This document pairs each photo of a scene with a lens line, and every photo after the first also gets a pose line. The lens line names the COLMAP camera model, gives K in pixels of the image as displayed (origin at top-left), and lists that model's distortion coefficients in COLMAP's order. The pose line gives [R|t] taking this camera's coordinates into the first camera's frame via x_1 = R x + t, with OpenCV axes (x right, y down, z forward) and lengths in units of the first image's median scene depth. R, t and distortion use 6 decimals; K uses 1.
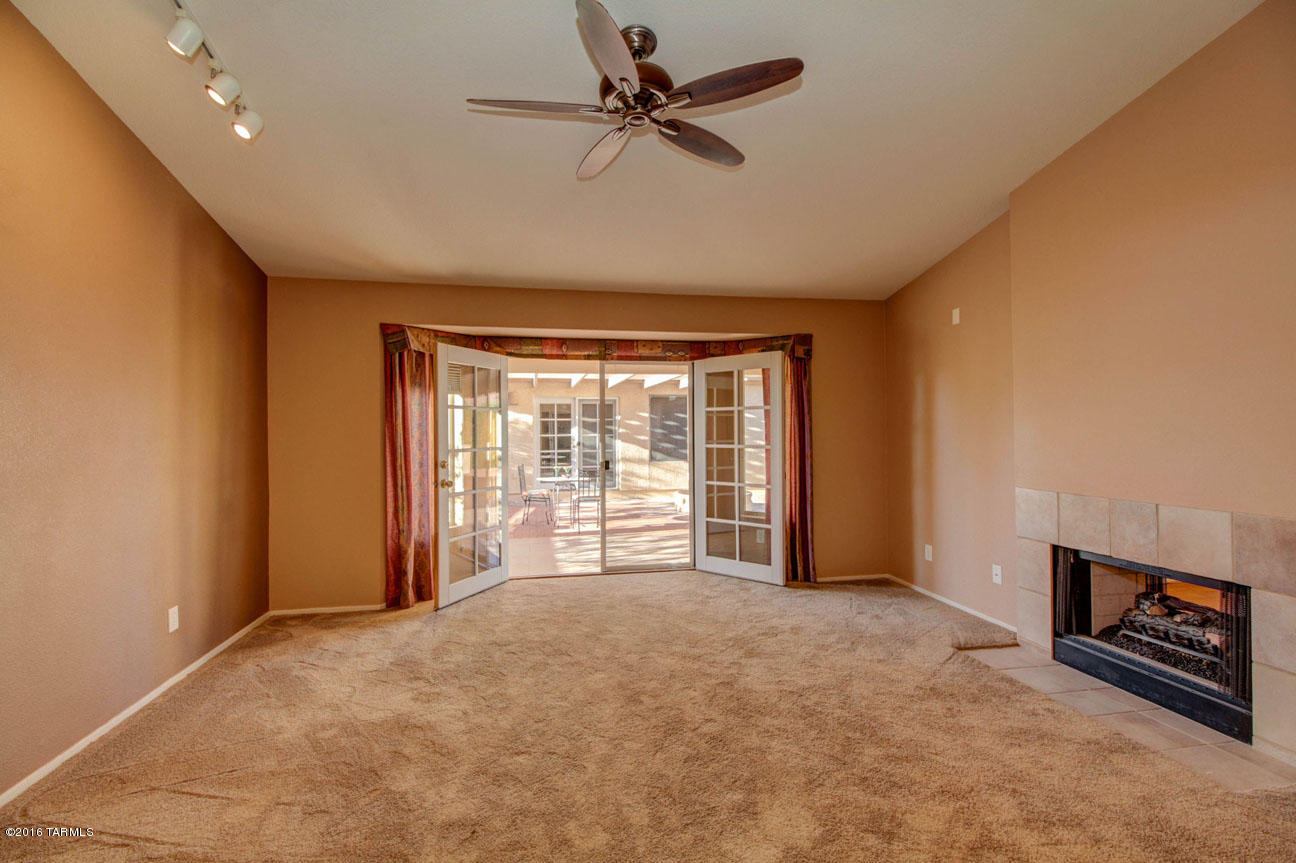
lens RADIAL K [[598.6, 0, 645.7], [0, 598.6, 426.3], [0, 0, 1]] dist [0.020617, -0.010757]
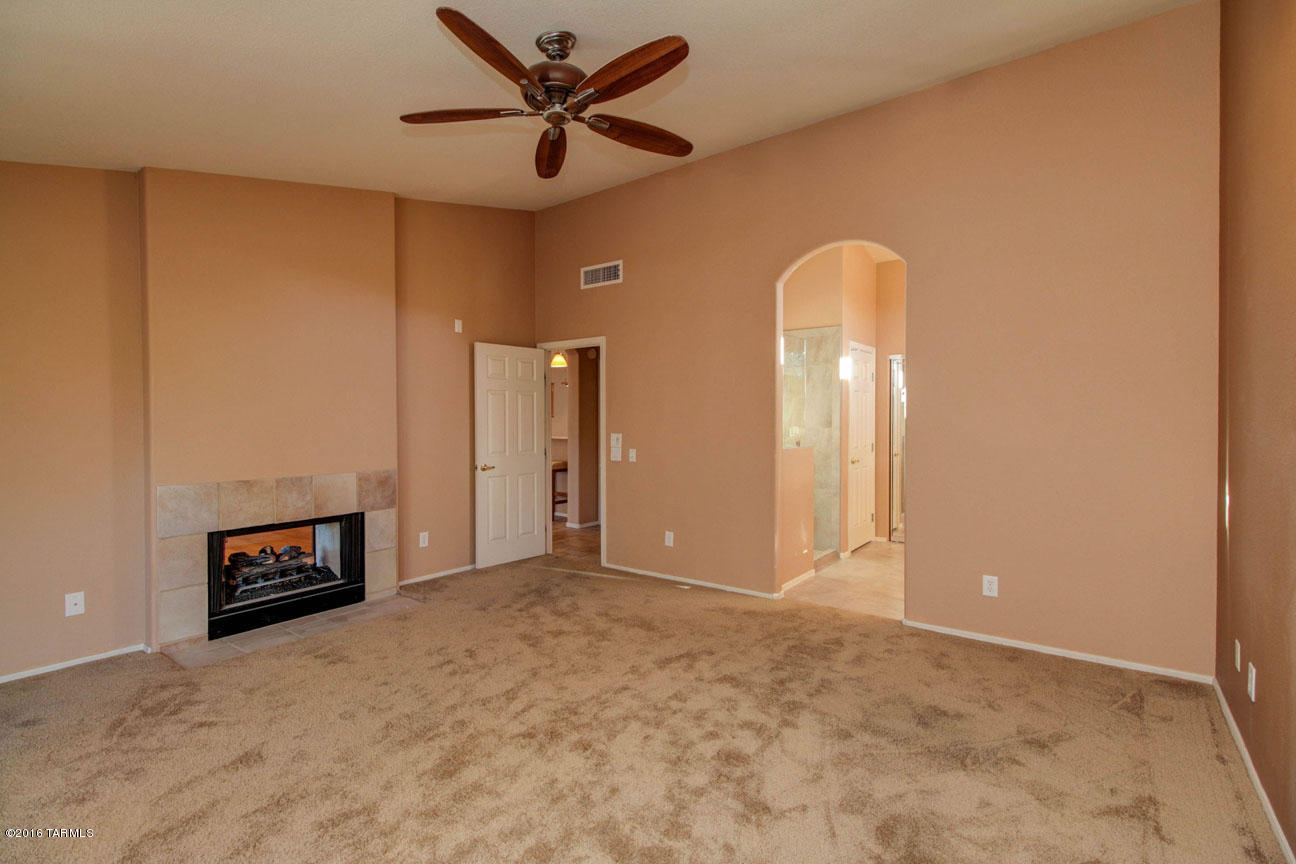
lens RADIAL K [[598.6, 0, 649.5], [0, 598.6, 428.8], [0, 0, 1]] dist [0.020617, -0.010757]
pose [[-0.664295, -0.005359, 0.747452, -1.865517], [0.005198, 0.999917, 0.011788, 0.011287], [-0.747453, 0.011716, -0.664212, 3.287839]]
